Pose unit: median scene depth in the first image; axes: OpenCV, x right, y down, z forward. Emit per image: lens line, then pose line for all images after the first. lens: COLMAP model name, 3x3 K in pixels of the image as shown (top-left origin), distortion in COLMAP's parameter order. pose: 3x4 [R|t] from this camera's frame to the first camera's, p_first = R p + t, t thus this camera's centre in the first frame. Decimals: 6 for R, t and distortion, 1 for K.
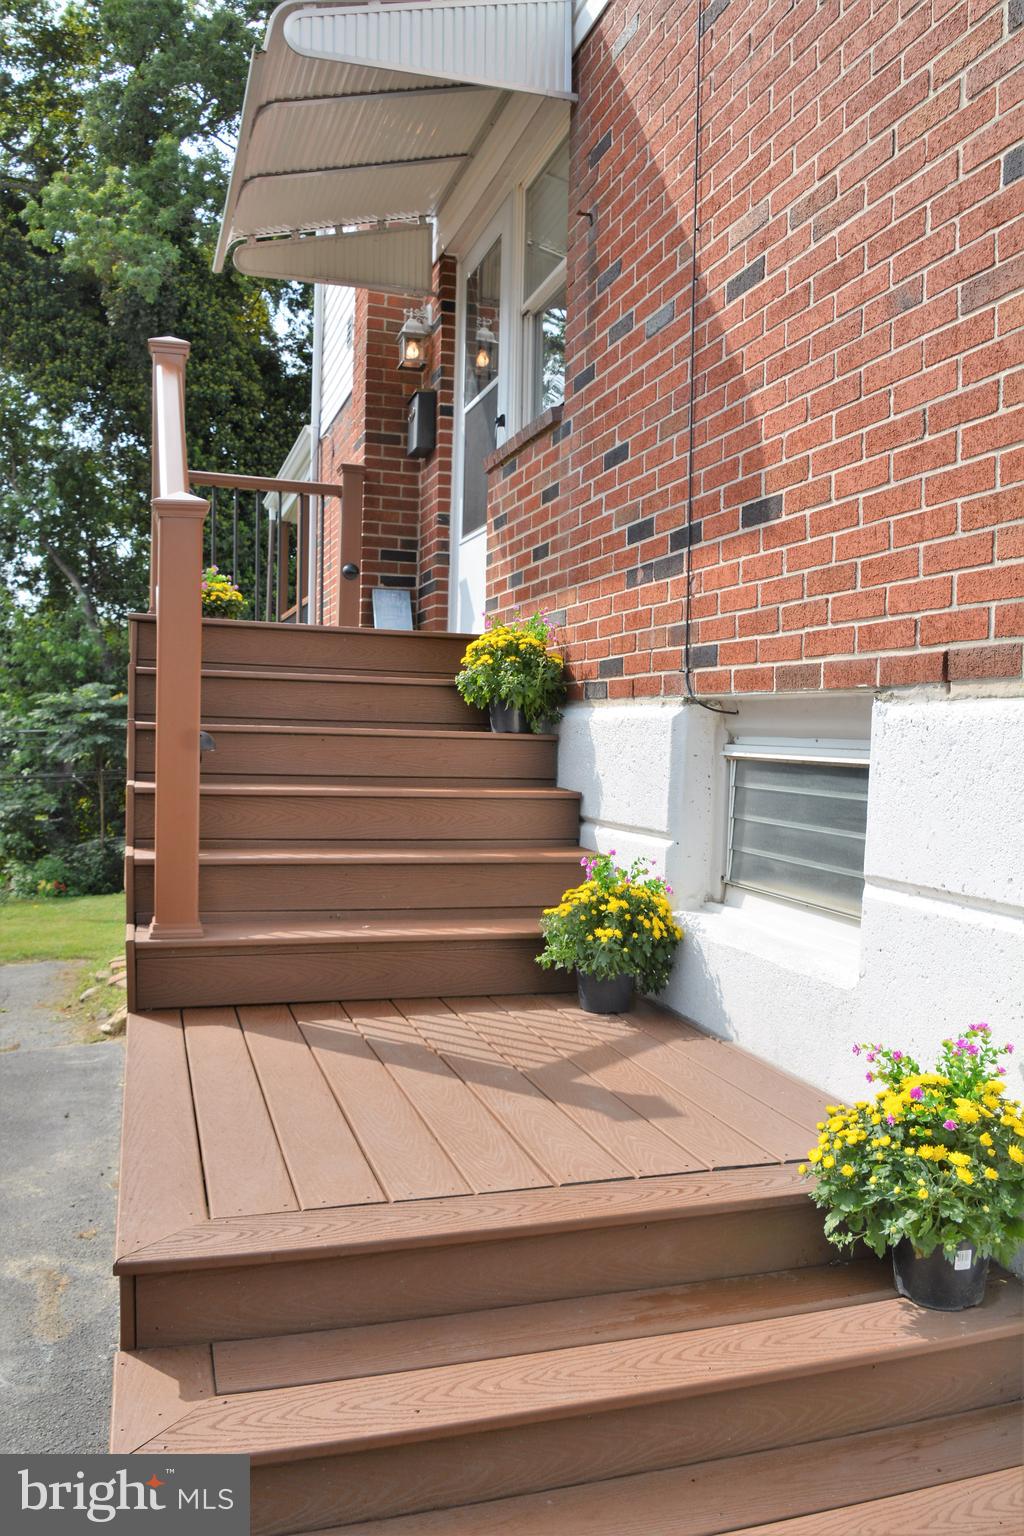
lens RADIAL K [[1187.1, 0, 523.8], [0, 1187.1, 772.0], [0, 0, 1]] dist [-0.046595, -0.014970]
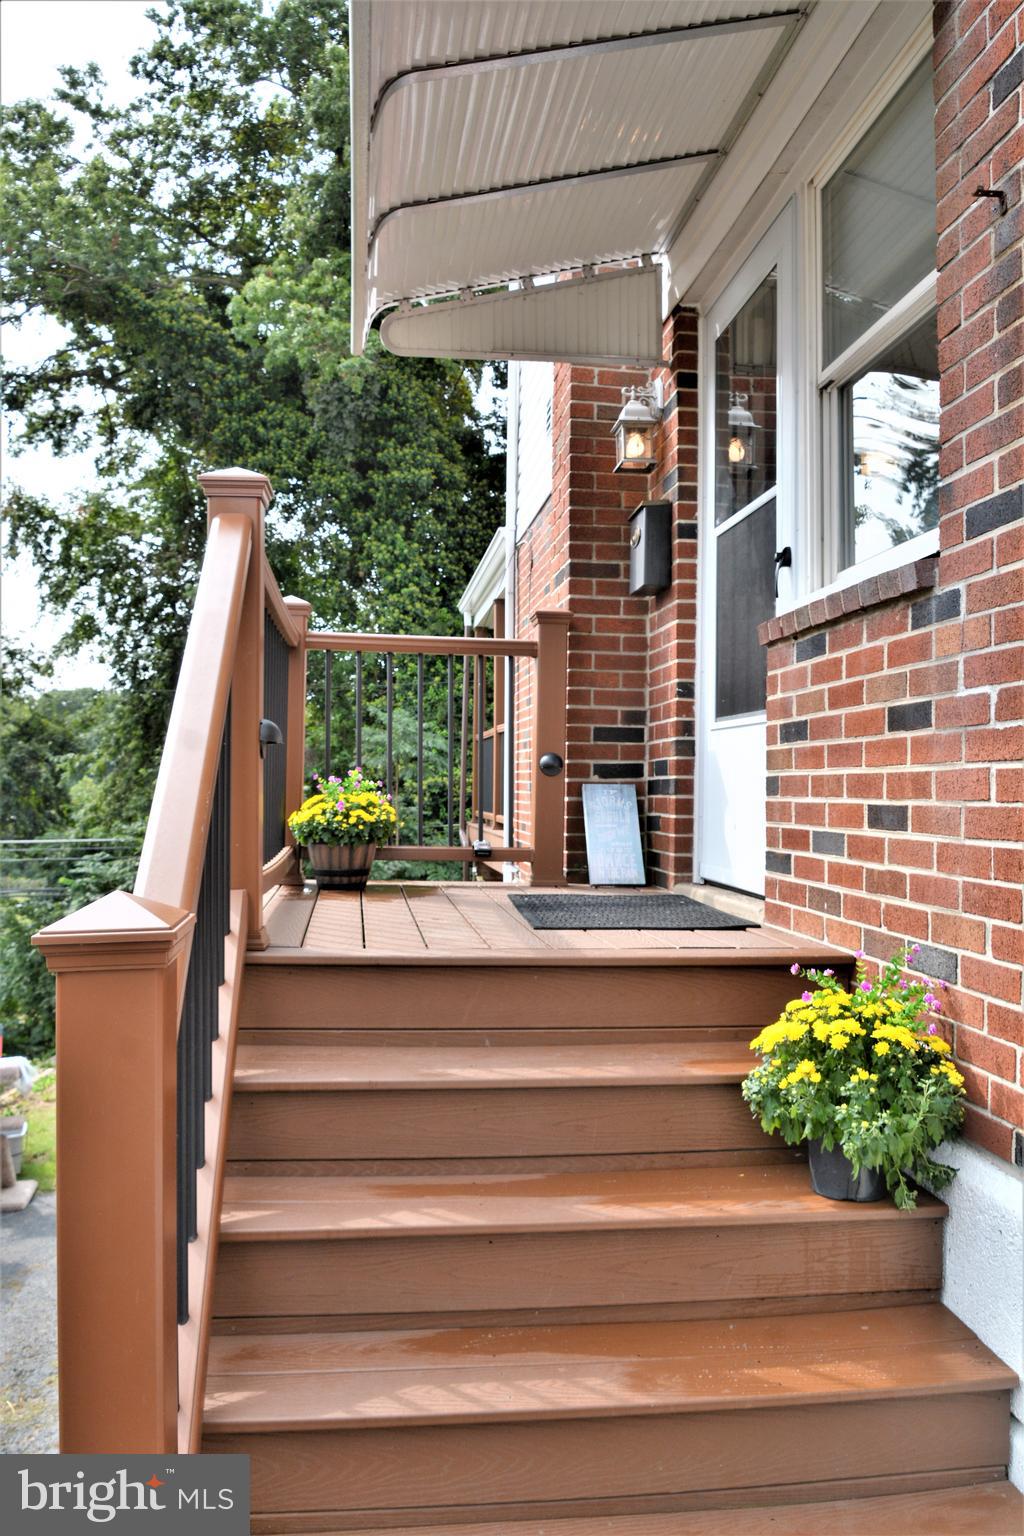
lens RADIAL K [[1187.1, 0, 517.3], [0, 1187.1, 761.5], [0, 0, 1]] dist [-0.046595, -0.014970]
pose [[0.983499, -0.014476, -0.180332, -0.052827], [0.003840, 0.998239, -0.059189, -0.172249], [0.180872, 0.057519, 0.981823, 0.414088]]
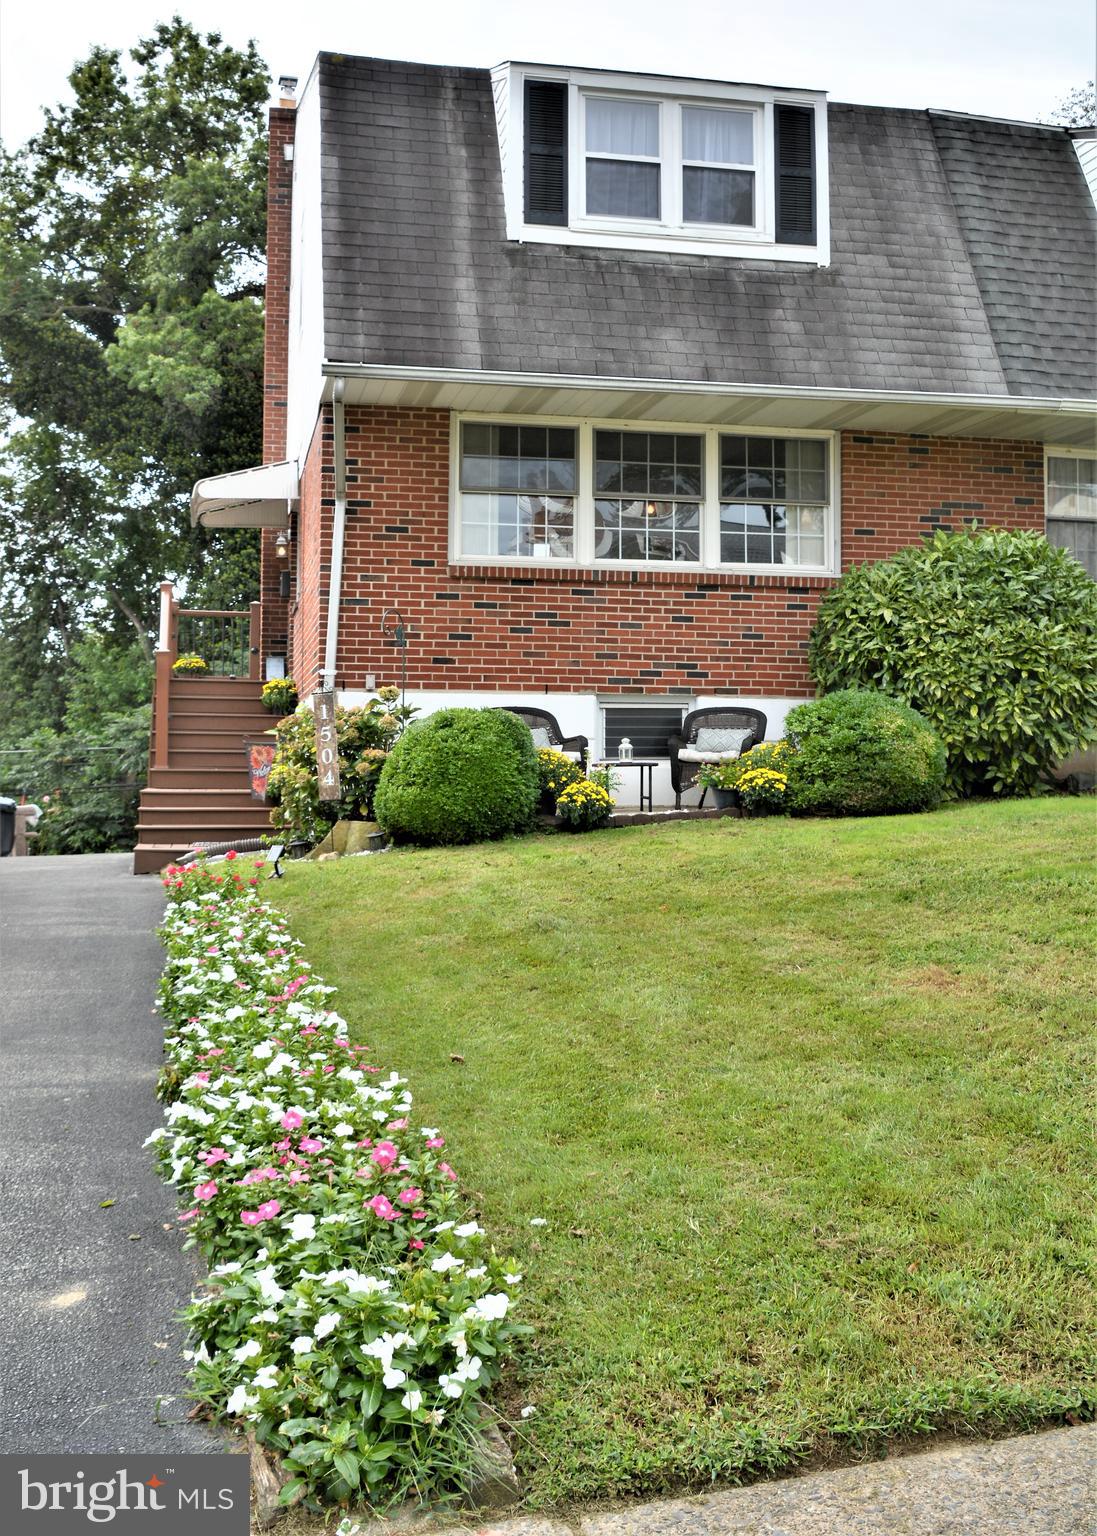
lens RADIAL K [[1536.5, 0, 547.6], [0, 1536.5, 760.6], [0, 0, 1]] dist [-0.072569, 0.000000]
pose [[0.994889, -0.010122, -0.100464, 0.919864], [0.005942, 0.999108, -0.041820, 0.214758], [0.100798, 0.041009, 0.994061, -2.403771]]
